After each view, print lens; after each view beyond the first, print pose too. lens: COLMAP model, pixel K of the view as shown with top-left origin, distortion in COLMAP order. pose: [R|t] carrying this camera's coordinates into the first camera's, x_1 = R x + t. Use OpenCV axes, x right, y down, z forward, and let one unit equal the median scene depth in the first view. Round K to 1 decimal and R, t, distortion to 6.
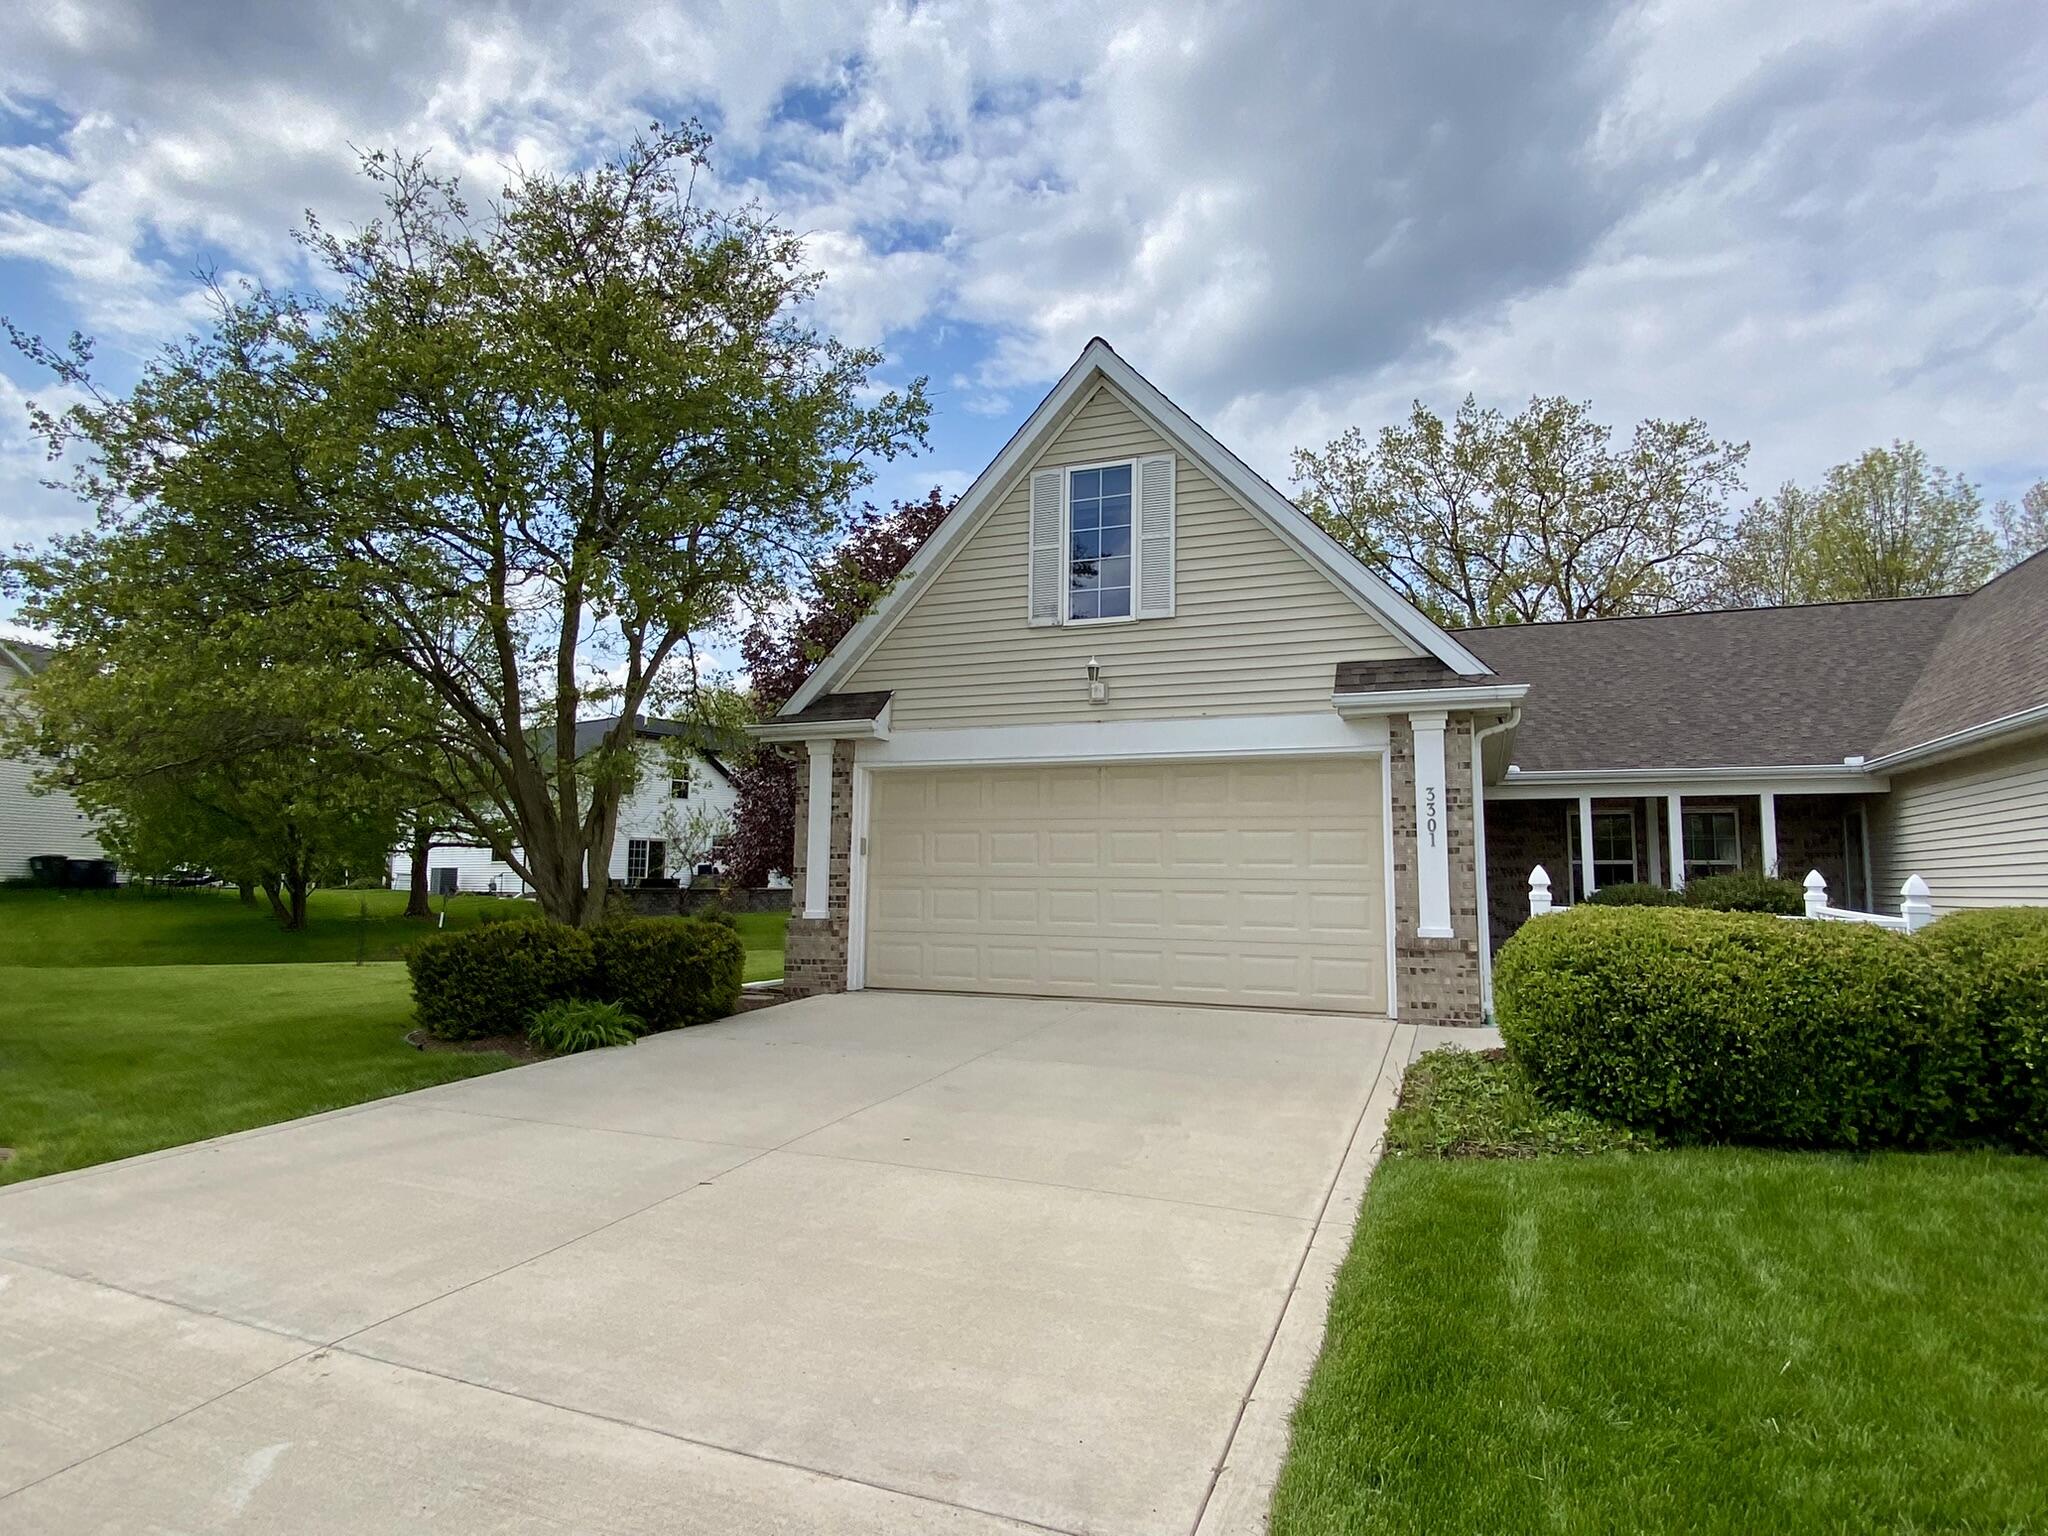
lens RADIAL K [[1176.7, 0, 1009.3], [0, 1176.7, 746.8], [0, 0, 1]] dist [0.013217, -0.015536]
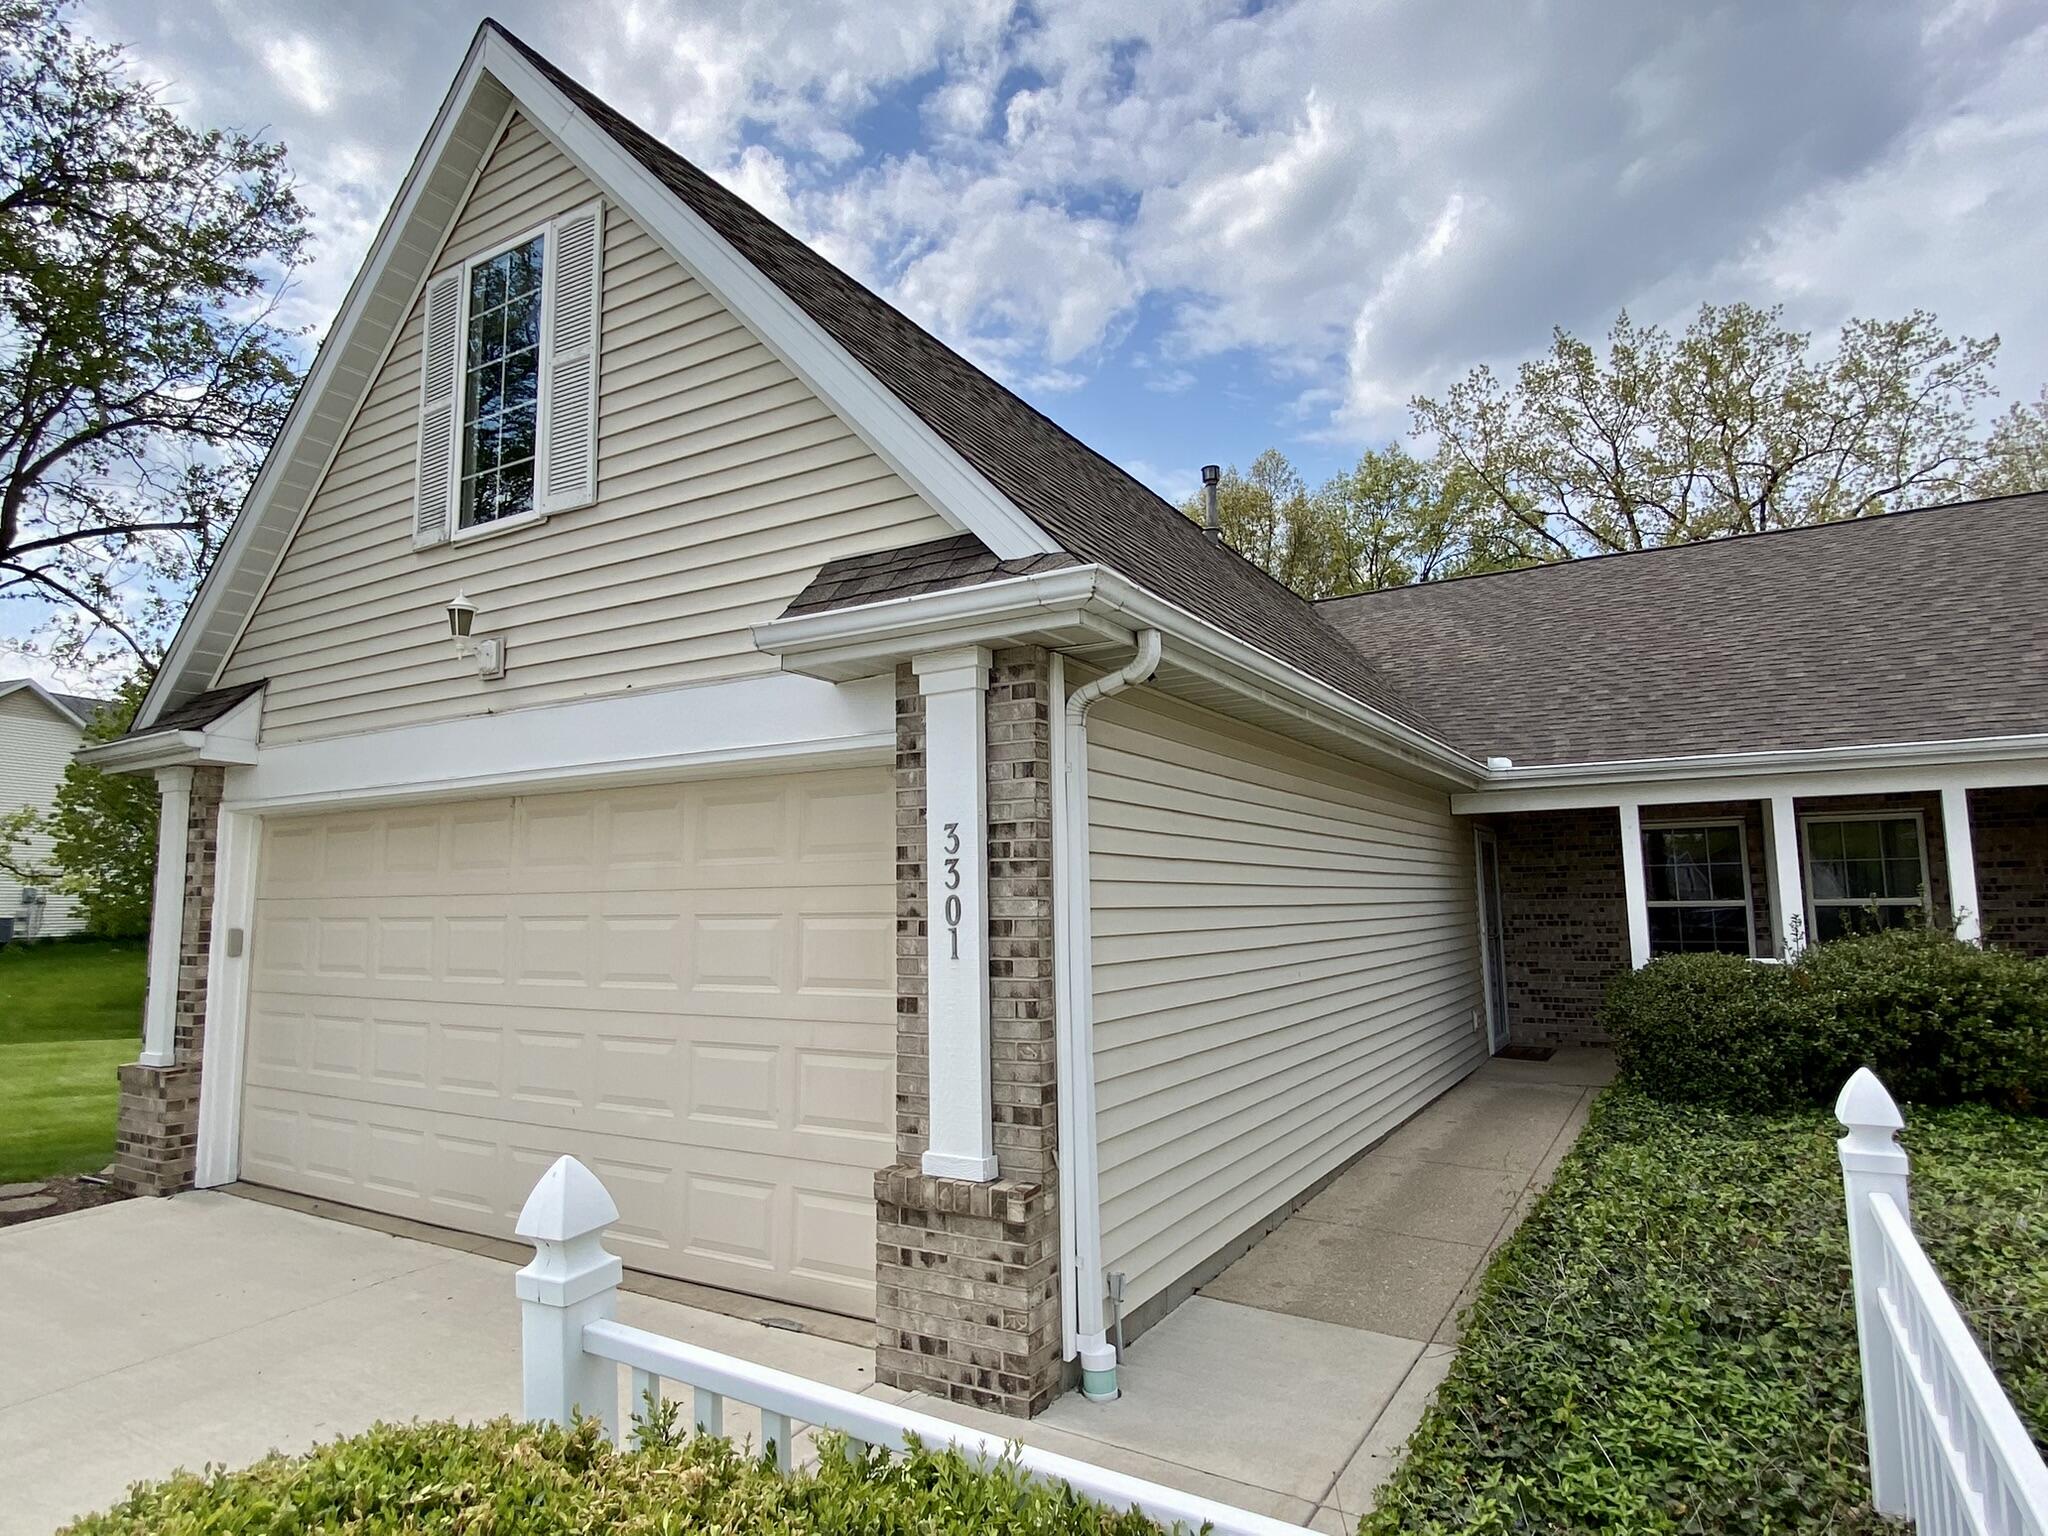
lens RADIAL K [[1176.7, 0, 1013.1], [0, 1176.7, 739.9], [0, 0, 1]] dist [0.013217, -0.015536]
pose [[0.985851, -0.045286, -0.161390, 0.284884], [0.042597, 0.998890, -0.020088, 0.008577], [0.162121, 0.012929, 0.986686, 0.363013]]
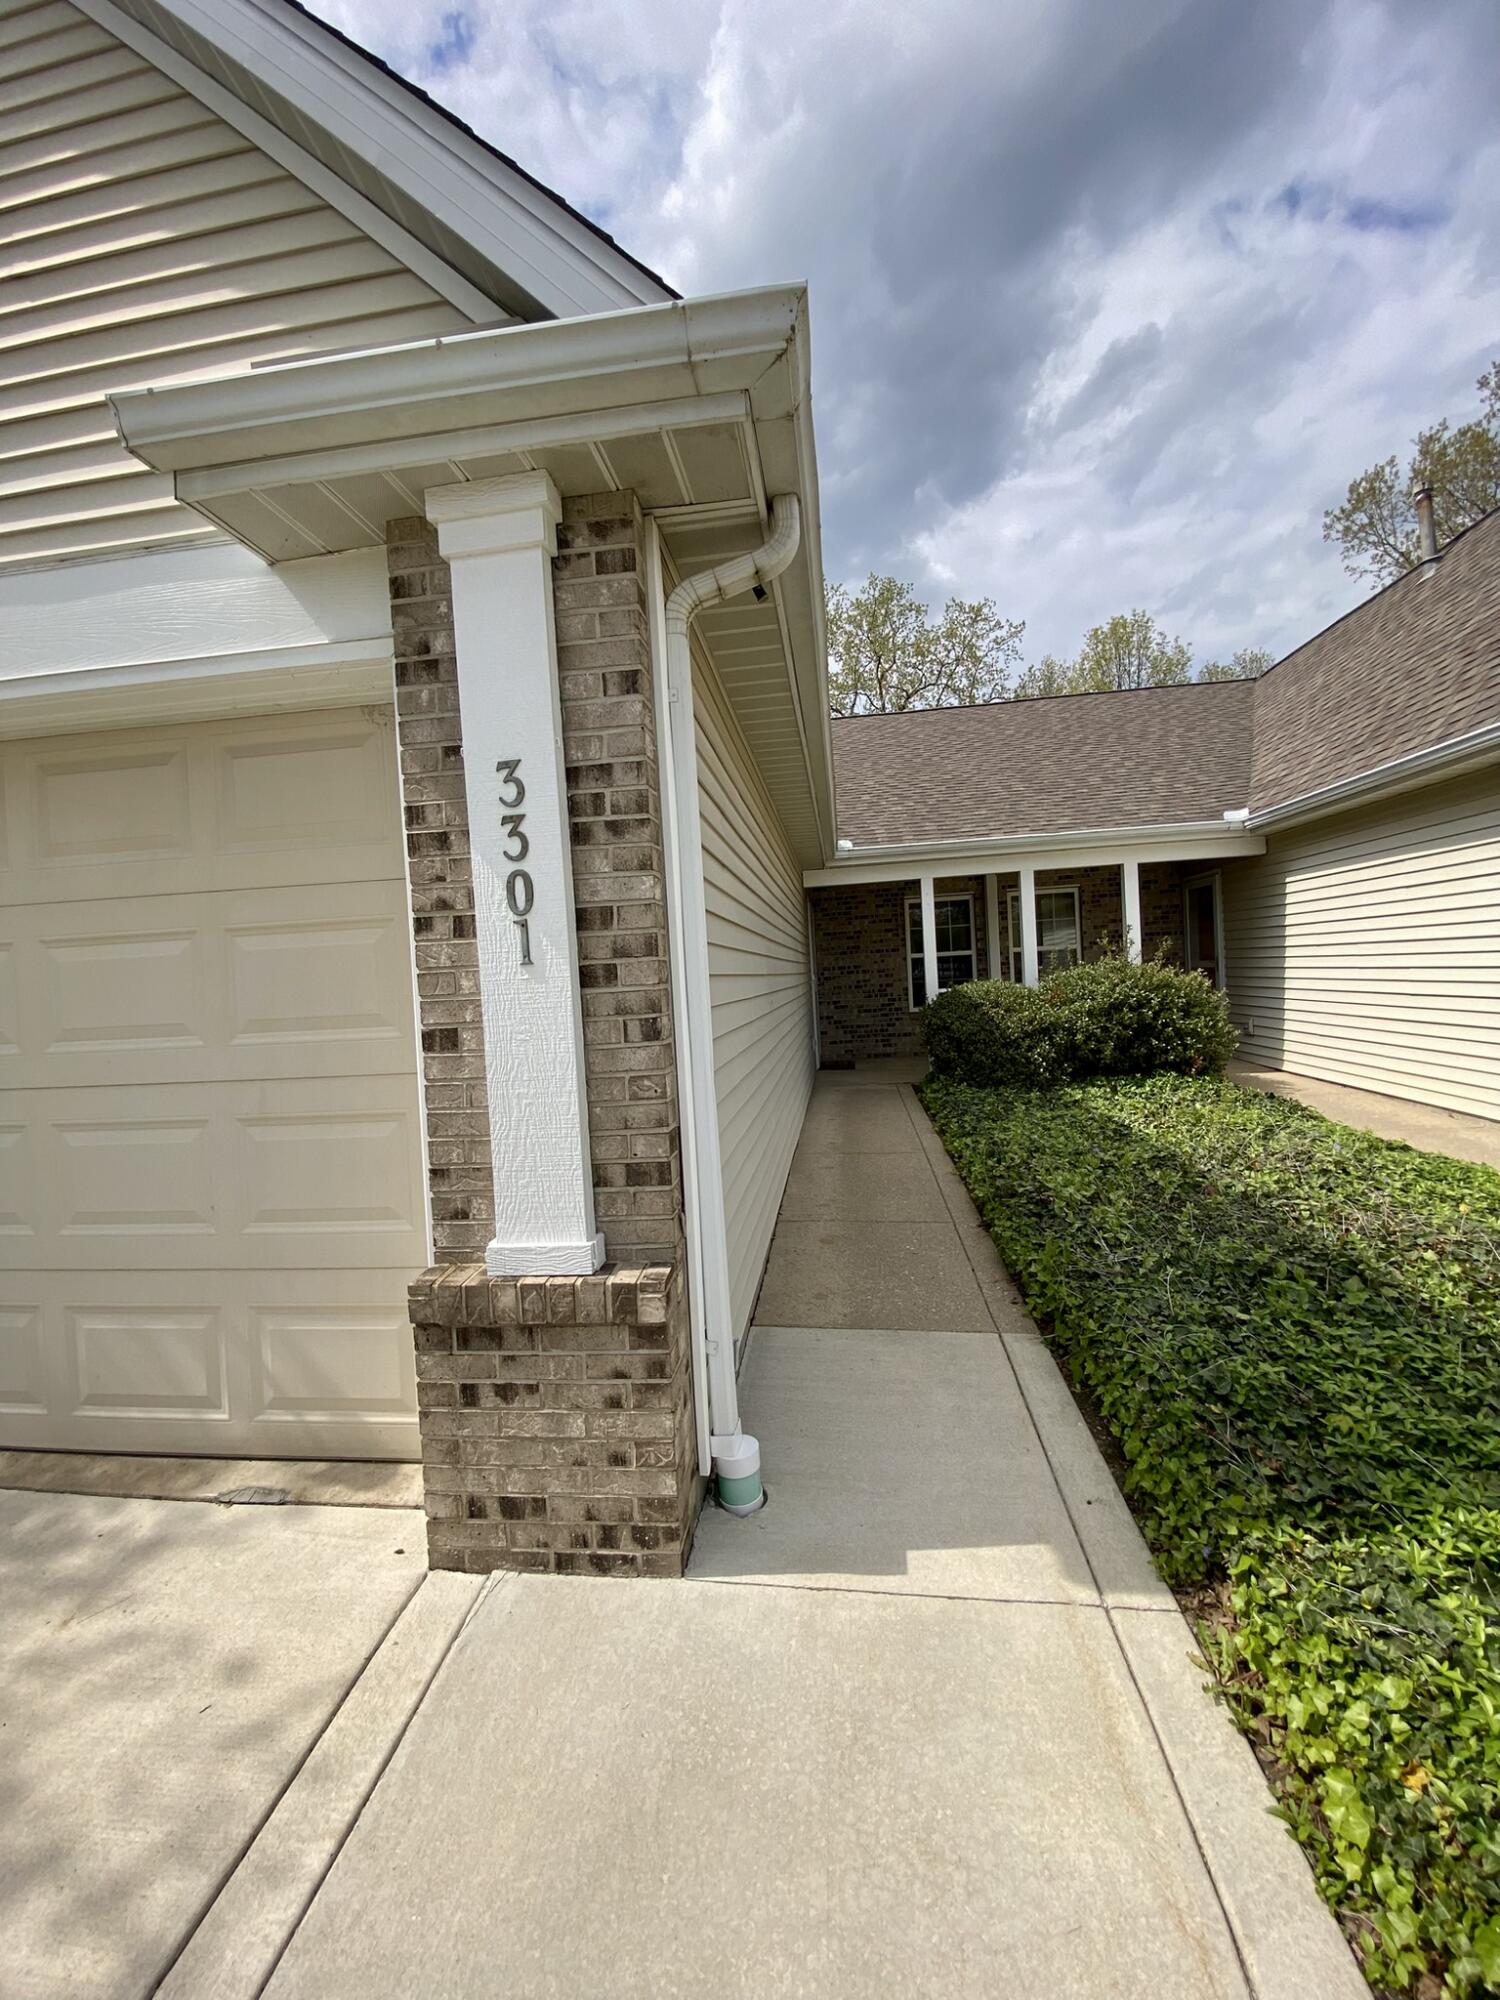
lens RADIAL K [[821.0, 0, 751.6], [0, 821.0, 1000.7], [0, 0, 1]] dist [0.019027, -0.009598]
pose [[0.963191, -0.069153, 0.259772, 0.226151], [0.031075, 0.988510, 0.147924, 0.040555], [-0.267017, -0.134406, 0.954273, 0.496704]]
